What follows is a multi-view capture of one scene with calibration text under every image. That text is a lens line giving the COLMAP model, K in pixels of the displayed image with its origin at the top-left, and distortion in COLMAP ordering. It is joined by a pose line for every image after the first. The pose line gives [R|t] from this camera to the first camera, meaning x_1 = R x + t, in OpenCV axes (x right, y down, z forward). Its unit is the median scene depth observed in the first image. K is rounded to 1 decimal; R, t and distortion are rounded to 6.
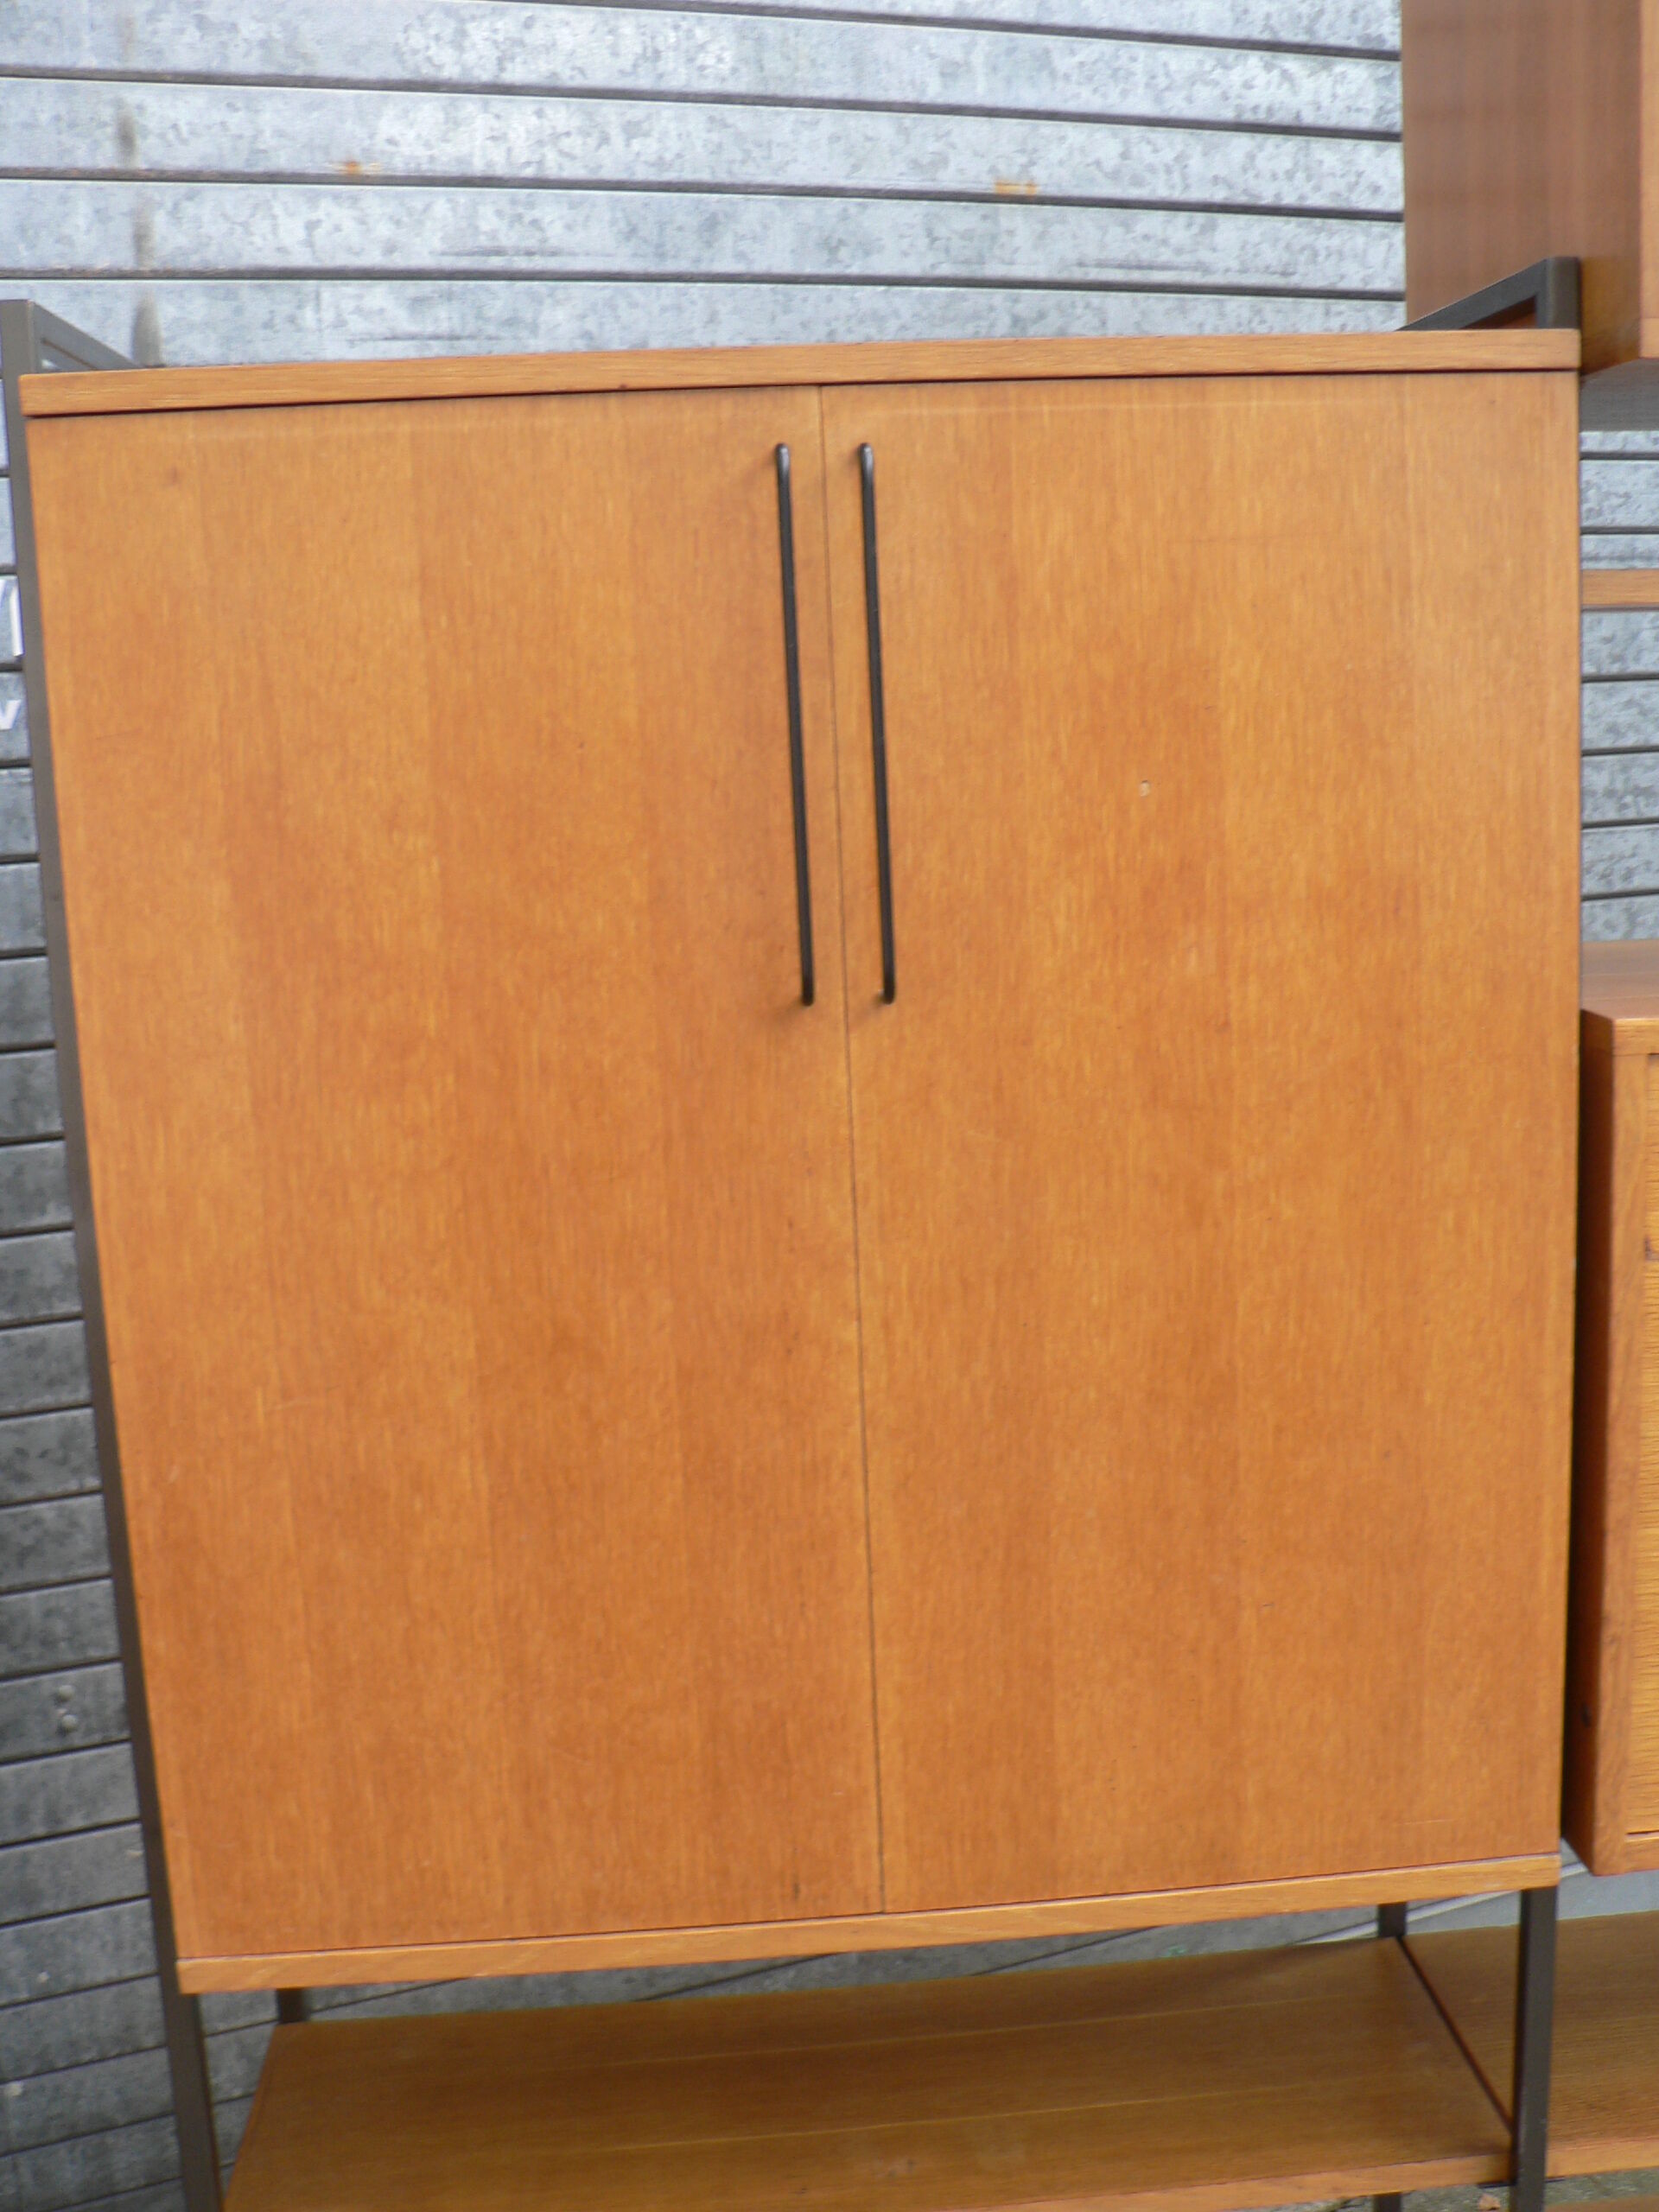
lens RADIAL K [[2405.3, 0, 829.5], [0, 2405.3, 1106.0], [0, 0, 1]] dist [-0.183657, 0.191137]
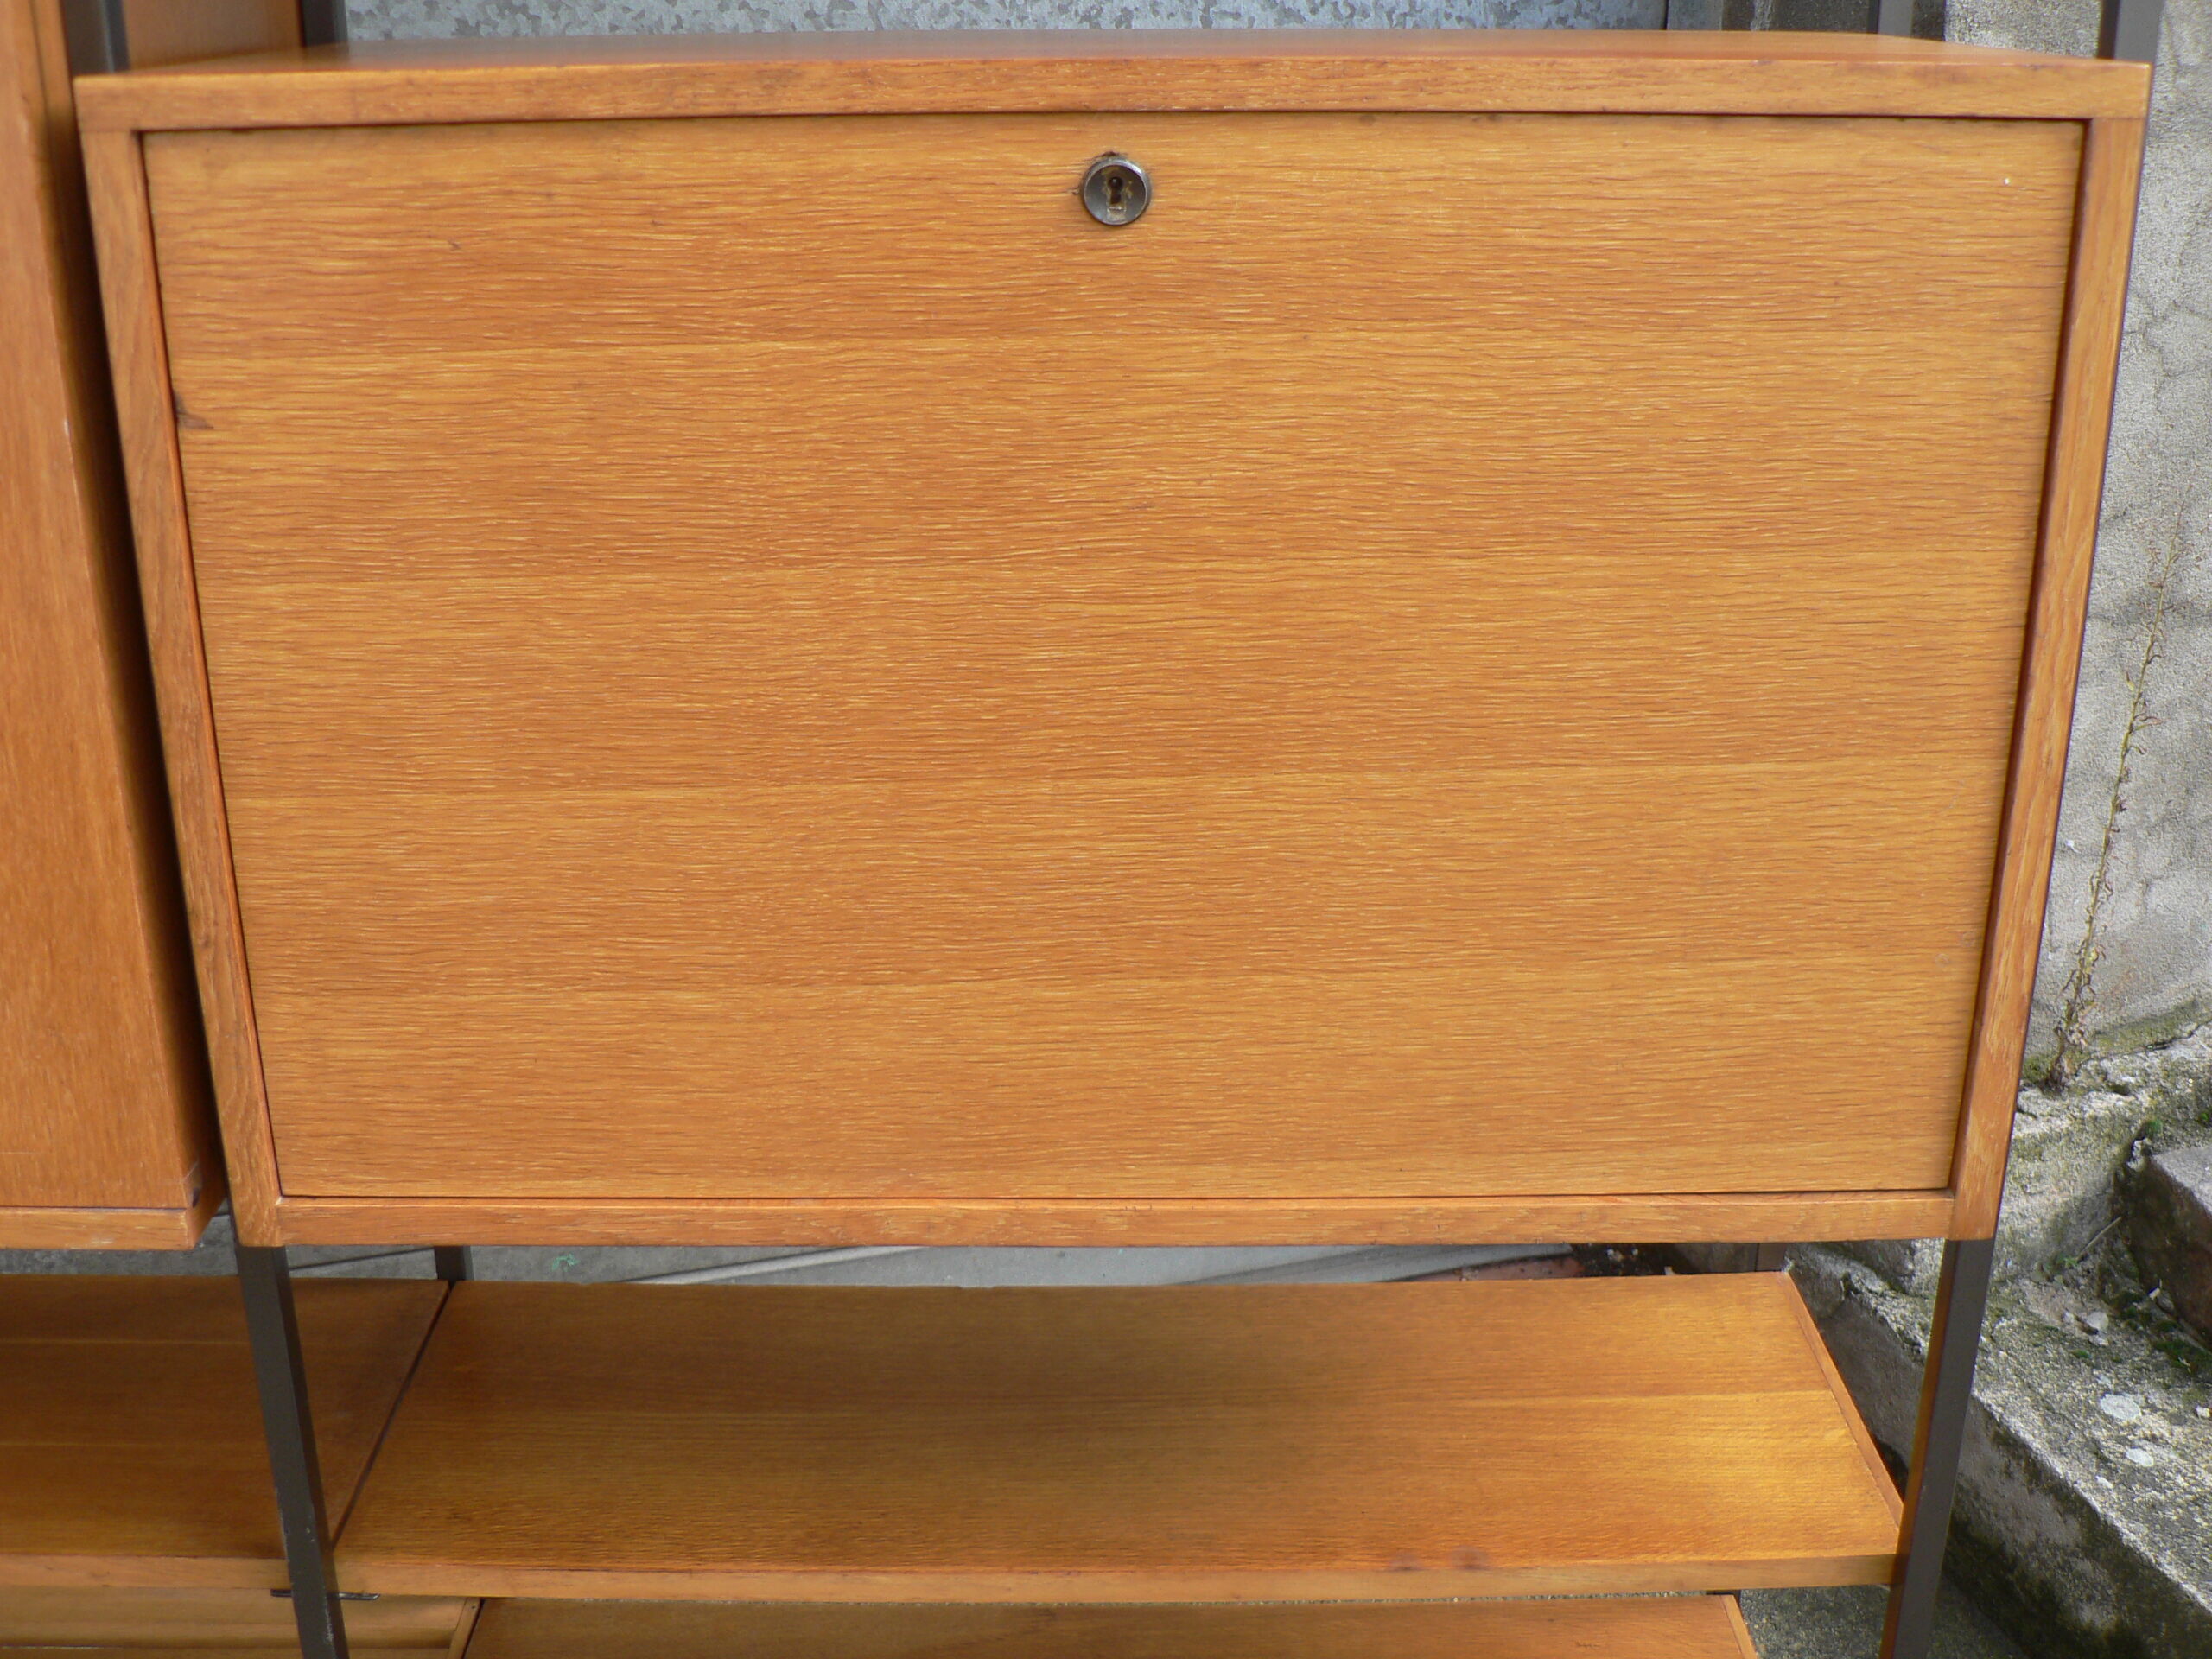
lens RADIAL K [[2405.3, 0, 1059.1], [0, 2405.3, 818.2], [0, 0, 1]] dist [-0.183657, 0.191137]
pose [[0.995788, 0.061413, -0.068075, 0.647067], [-0.048090, 0.982032, 0.182487, 0.037591], [0.078058, -0.178444, 0.980849, 0.286786]]
